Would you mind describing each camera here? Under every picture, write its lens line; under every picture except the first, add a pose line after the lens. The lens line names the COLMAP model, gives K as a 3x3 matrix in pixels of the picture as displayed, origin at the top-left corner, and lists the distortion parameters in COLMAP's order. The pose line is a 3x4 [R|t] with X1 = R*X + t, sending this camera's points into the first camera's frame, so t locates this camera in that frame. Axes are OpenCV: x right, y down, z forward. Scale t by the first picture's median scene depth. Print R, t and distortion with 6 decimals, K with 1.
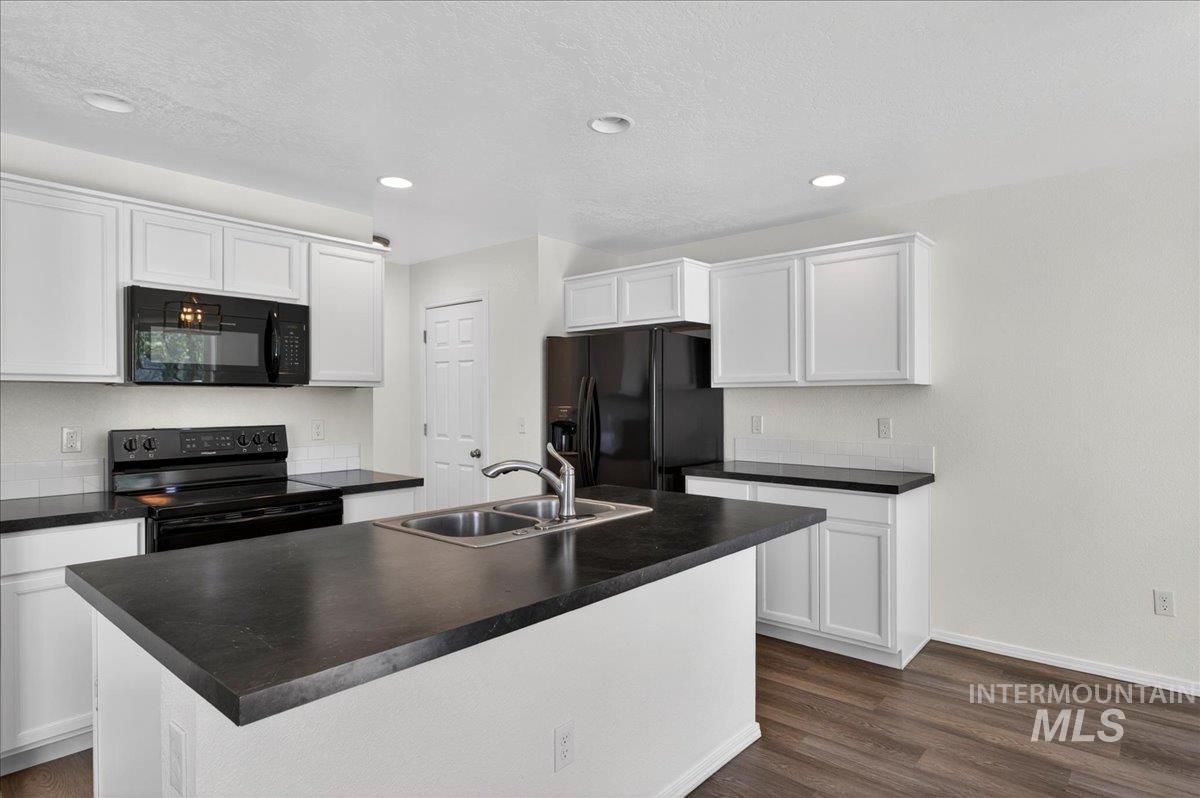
lens RADIAL K [[649.4, 0, 614.5], [0, 649.4, 399.9], [0, 0, 1]] dist [-0.000368, -0.000018]
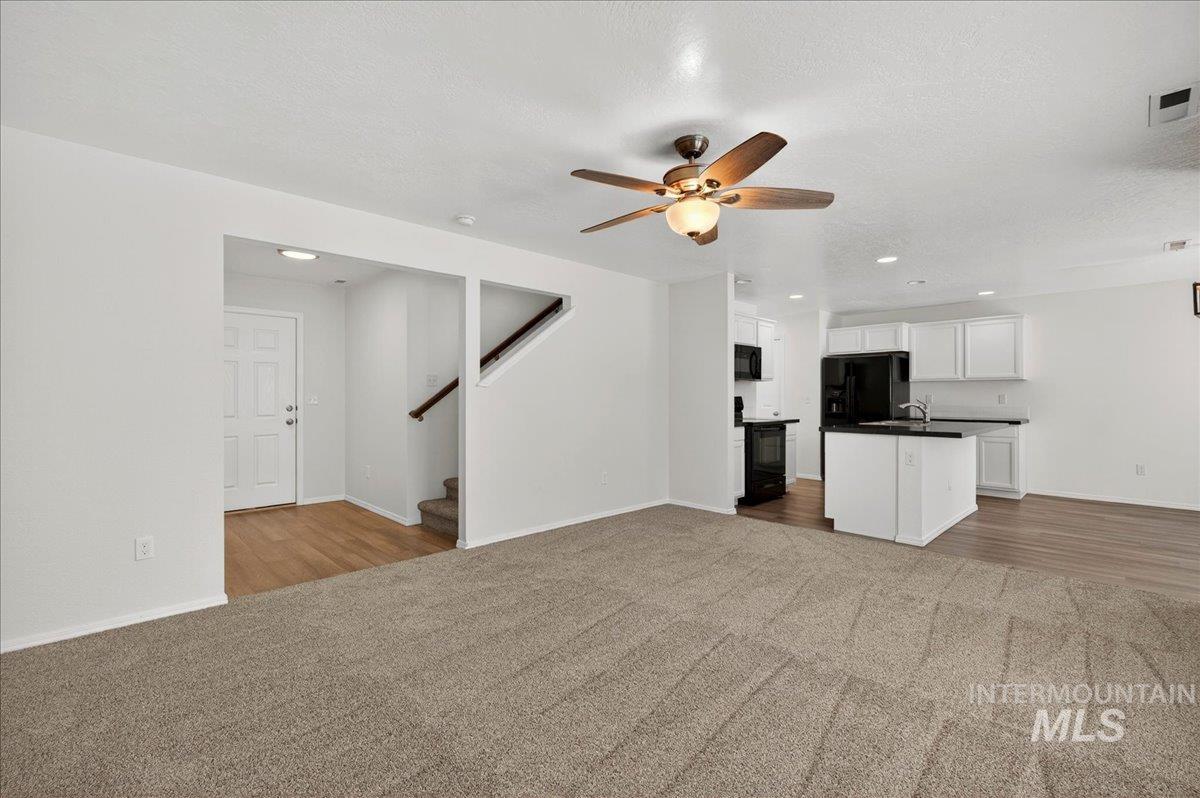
lens RADIAL K [[515.7, 0, 602.0], [0, 515.7, 396.3], [0, 0, 1]] dist [0.000223, -0.000169]
pose [[0.995315, 0.003114, -0.096632, -0.883438], [-0.003010, 0.999995, 0.001223, 0.040245], [0.096635, -0.000926, 0.995319, -1.009734]]
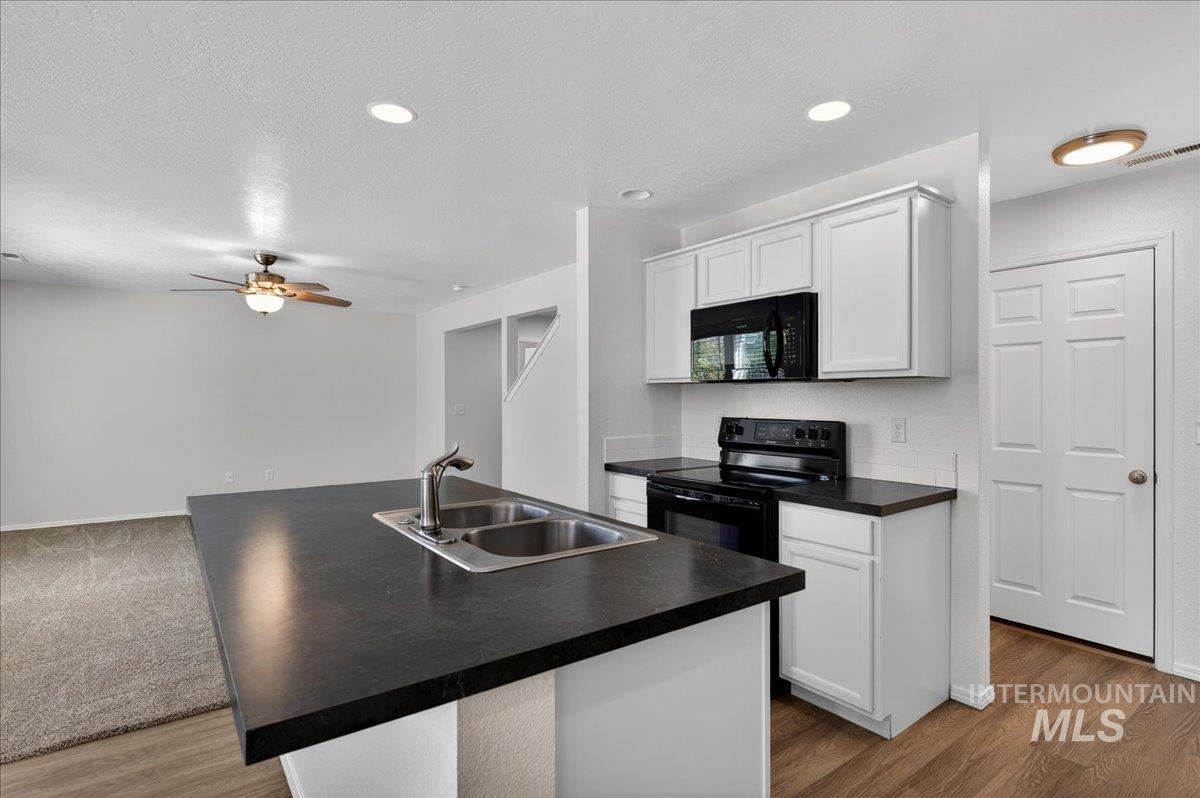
lens RADIAL K [[609.1, 0, 600.0], [0, 609.1, 399.0], [0, 0, 1]] dist [0.002274, -0.000332]
pose [[-0.231045, 0.005418, -0.972928, 0.439262], [0.000606, 0.999985, 0.005425, 0.001757], [0.972943, 0.000664, -0.231045, 0.911987]]
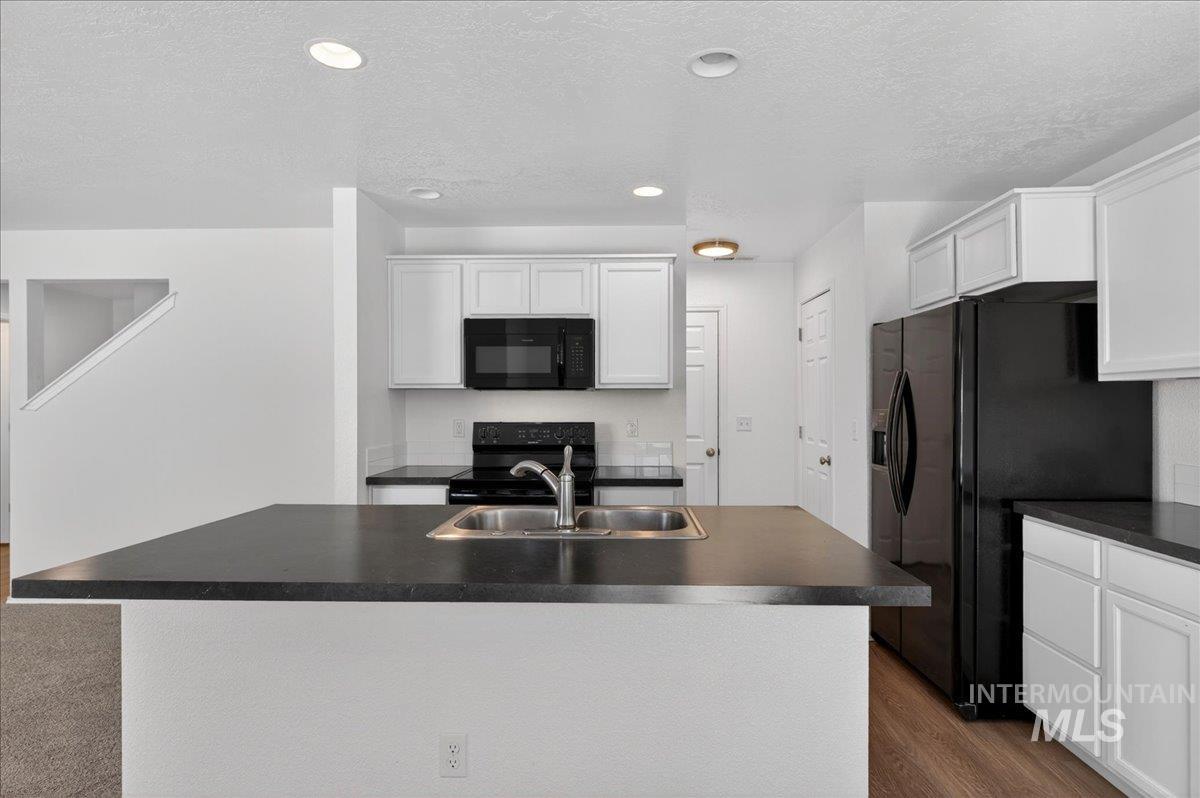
lens RADIAL K [[649.4, 0, 614.5], [0, 649.4, 399.9], [0, 0, 1]] dist [-0.000368, -0.000018]
pose [[0.633901, -0.002742, -0.773410, 0.437886], [0.000064, 0.999994, -0.003494, 0.002689], [0.773415, 0.002165, 0.633897, 0.302634]]
